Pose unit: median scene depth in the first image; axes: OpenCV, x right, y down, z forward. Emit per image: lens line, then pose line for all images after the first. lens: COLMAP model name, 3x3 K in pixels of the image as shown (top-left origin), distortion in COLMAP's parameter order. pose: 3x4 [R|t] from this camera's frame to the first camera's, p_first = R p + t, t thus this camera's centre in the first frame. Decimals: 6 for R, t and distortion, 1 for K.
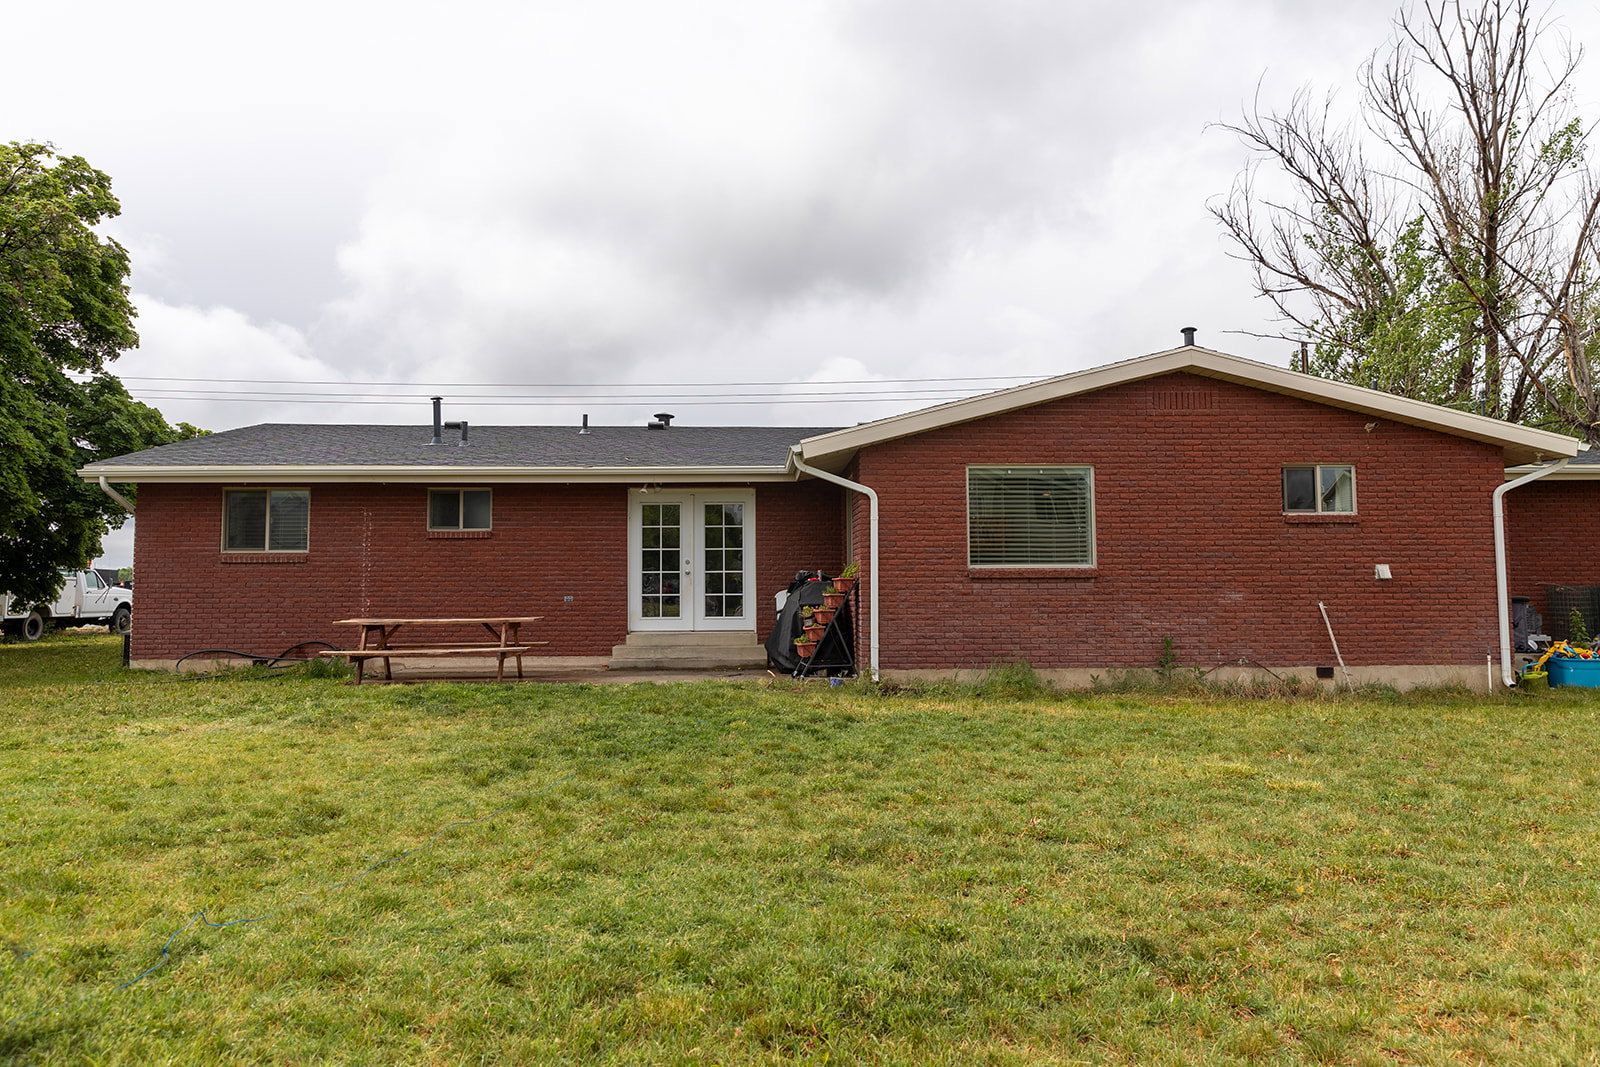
lens RADIAL K [[1082.1, 0, 800.4], [0, 1082.1, 534.4], [0, 0, 1]] dist [0.009250, 0.003060]
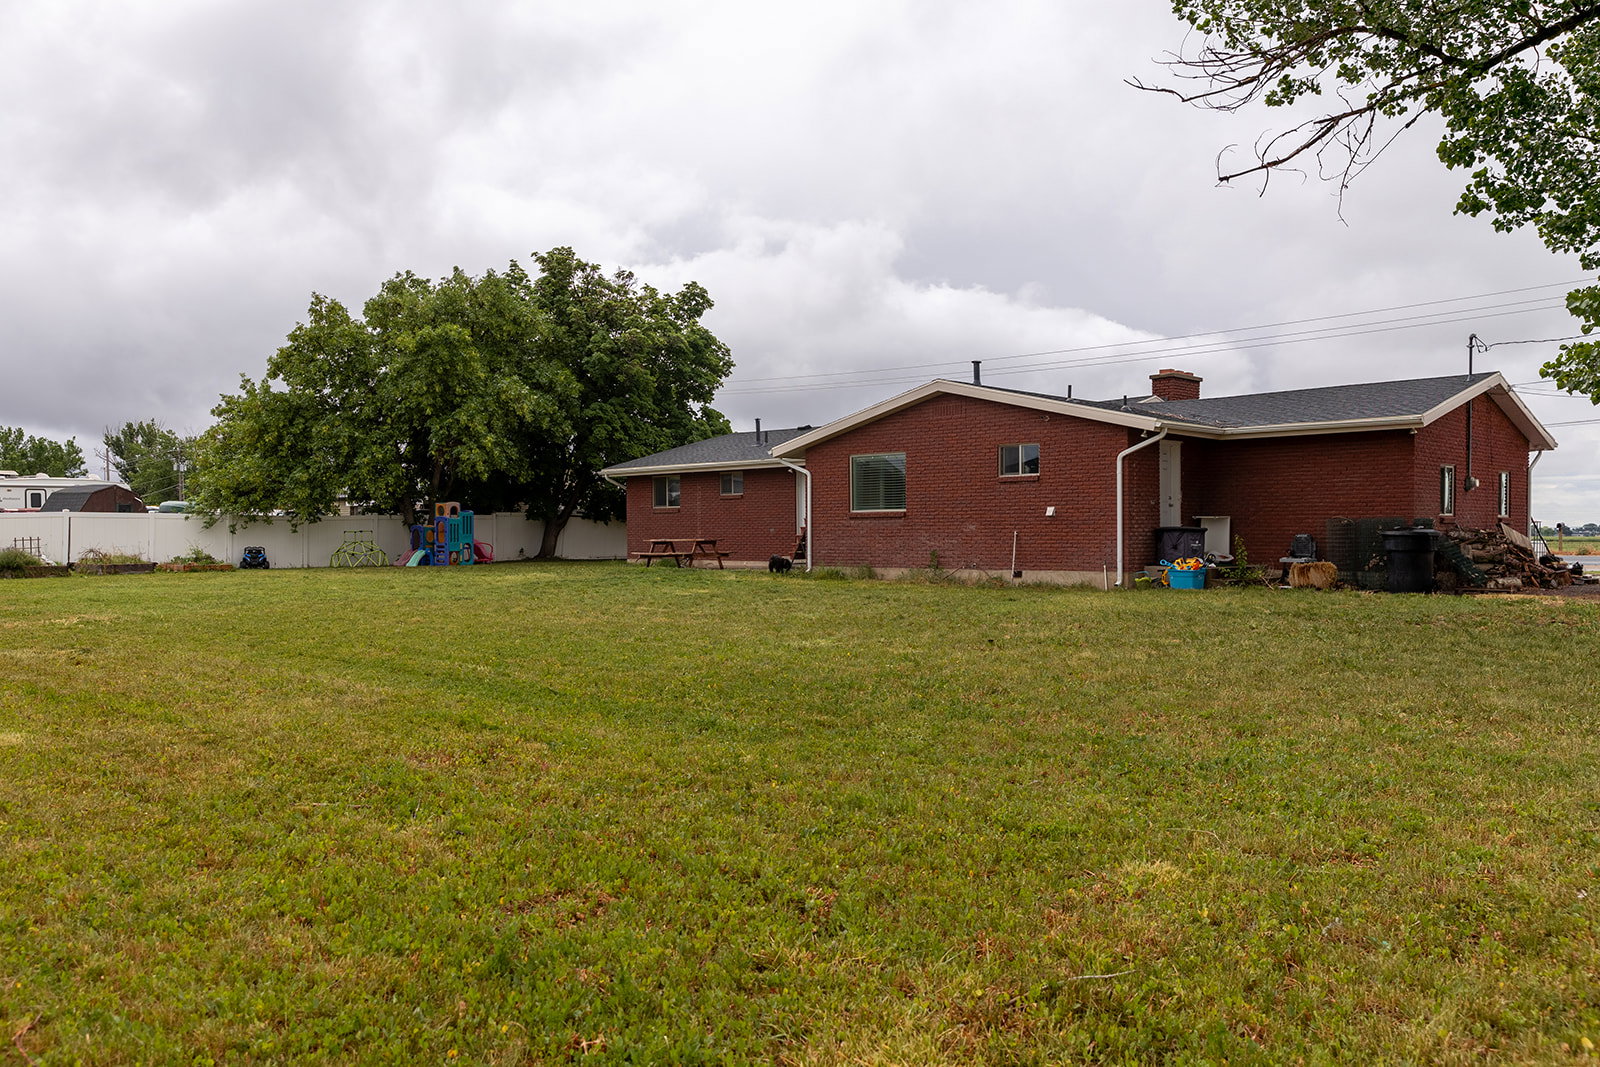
lens RADIAL K [[1241.2, 0, 799.3], [0, 1241.2, 536.0], [0, 0, 1]] dist [-0.000996, -0.000173]
pose [[0.687966, 0.001211, -0.725742, 1.597854], [0.043736, 0.998112, 0.043125, -0.022824], [0.724424, -0.061410, 0.686614, -0.497877]]
